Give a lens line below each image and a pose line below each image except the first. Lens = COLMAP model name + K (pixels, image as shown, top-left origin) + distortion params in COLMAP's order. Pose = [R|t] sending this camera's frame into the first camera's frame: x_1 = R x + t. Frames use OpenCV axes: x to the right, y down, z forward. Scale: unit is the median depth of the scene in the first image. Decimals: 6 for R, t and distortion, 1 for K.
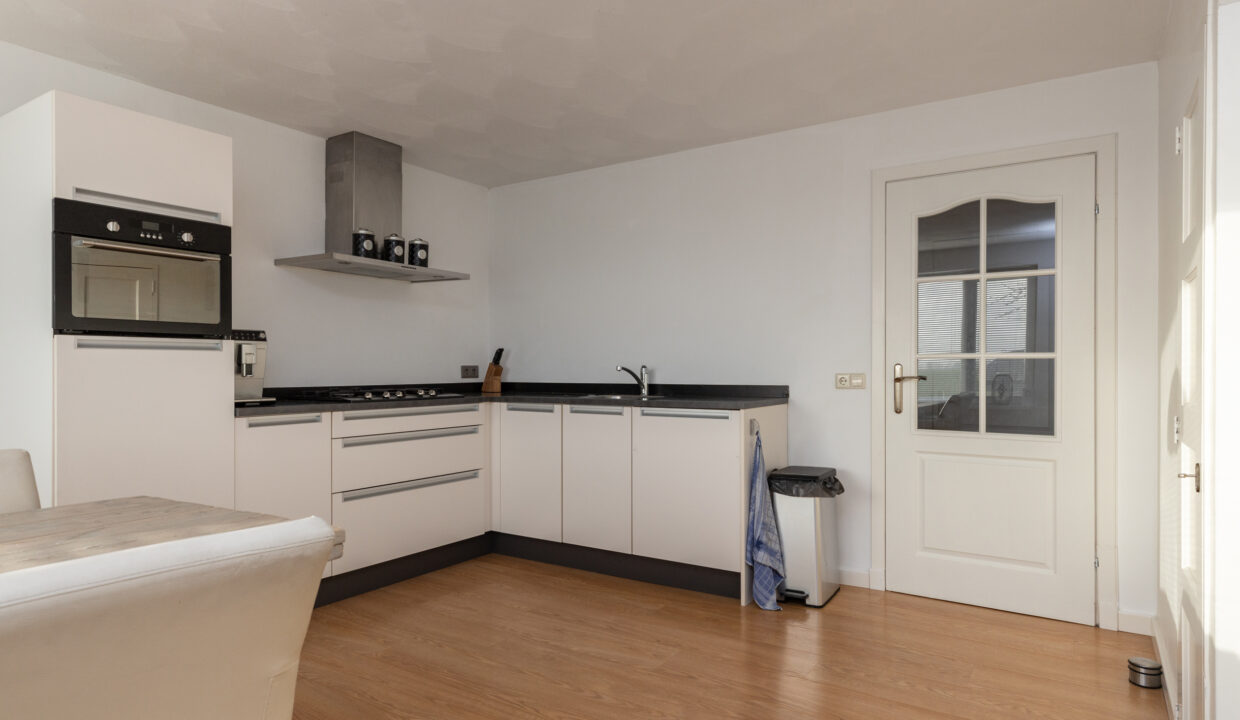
lens RADIAL K [[706.7, 0, 620.0], [0, 706.7, 360.0], [0, 0, 1]] dist [0.002781, 0.001623]
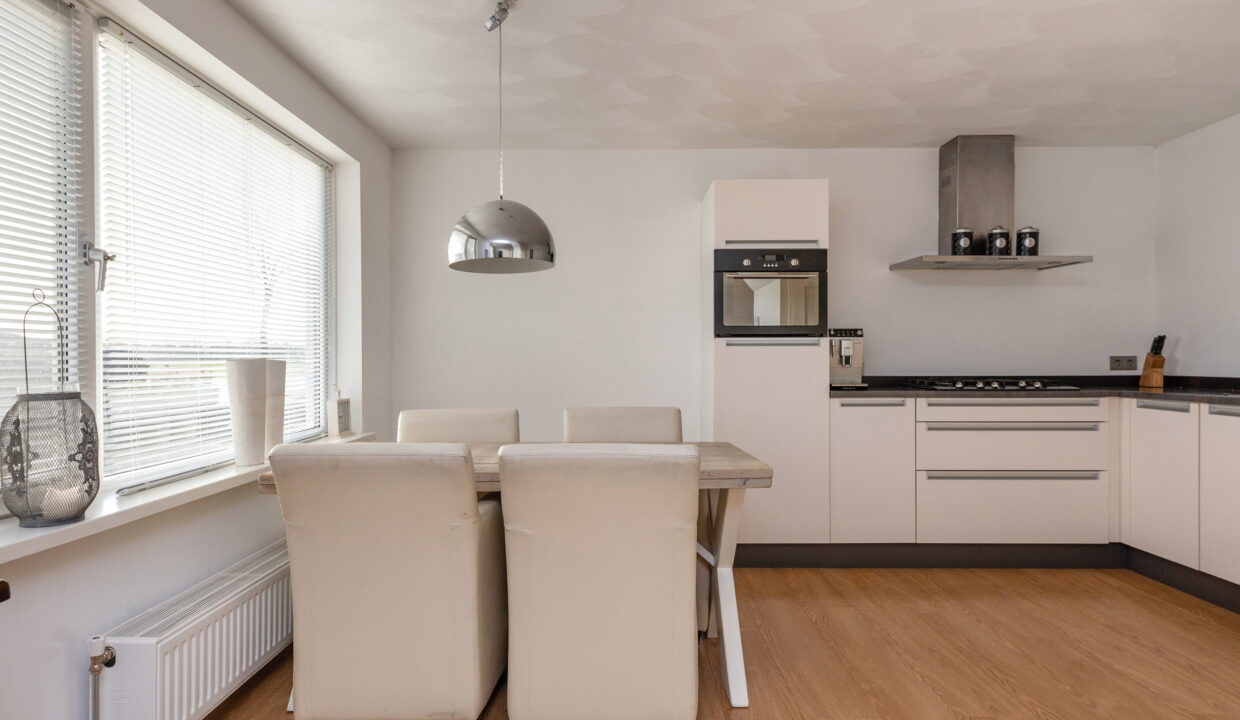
lens RADIAL K [[784.4, 0, 620.0], [0, 784.4, 360.0], [0, 0, 1]] dist [-0.000873, -0.001702]
pose [[0.534491, 0.000594, -0.845174, 0.392303], [0.010864, 0.999912, 0.007573, -0.001941], [0.845104, -0.013229, 0.534438, -0.067409]]
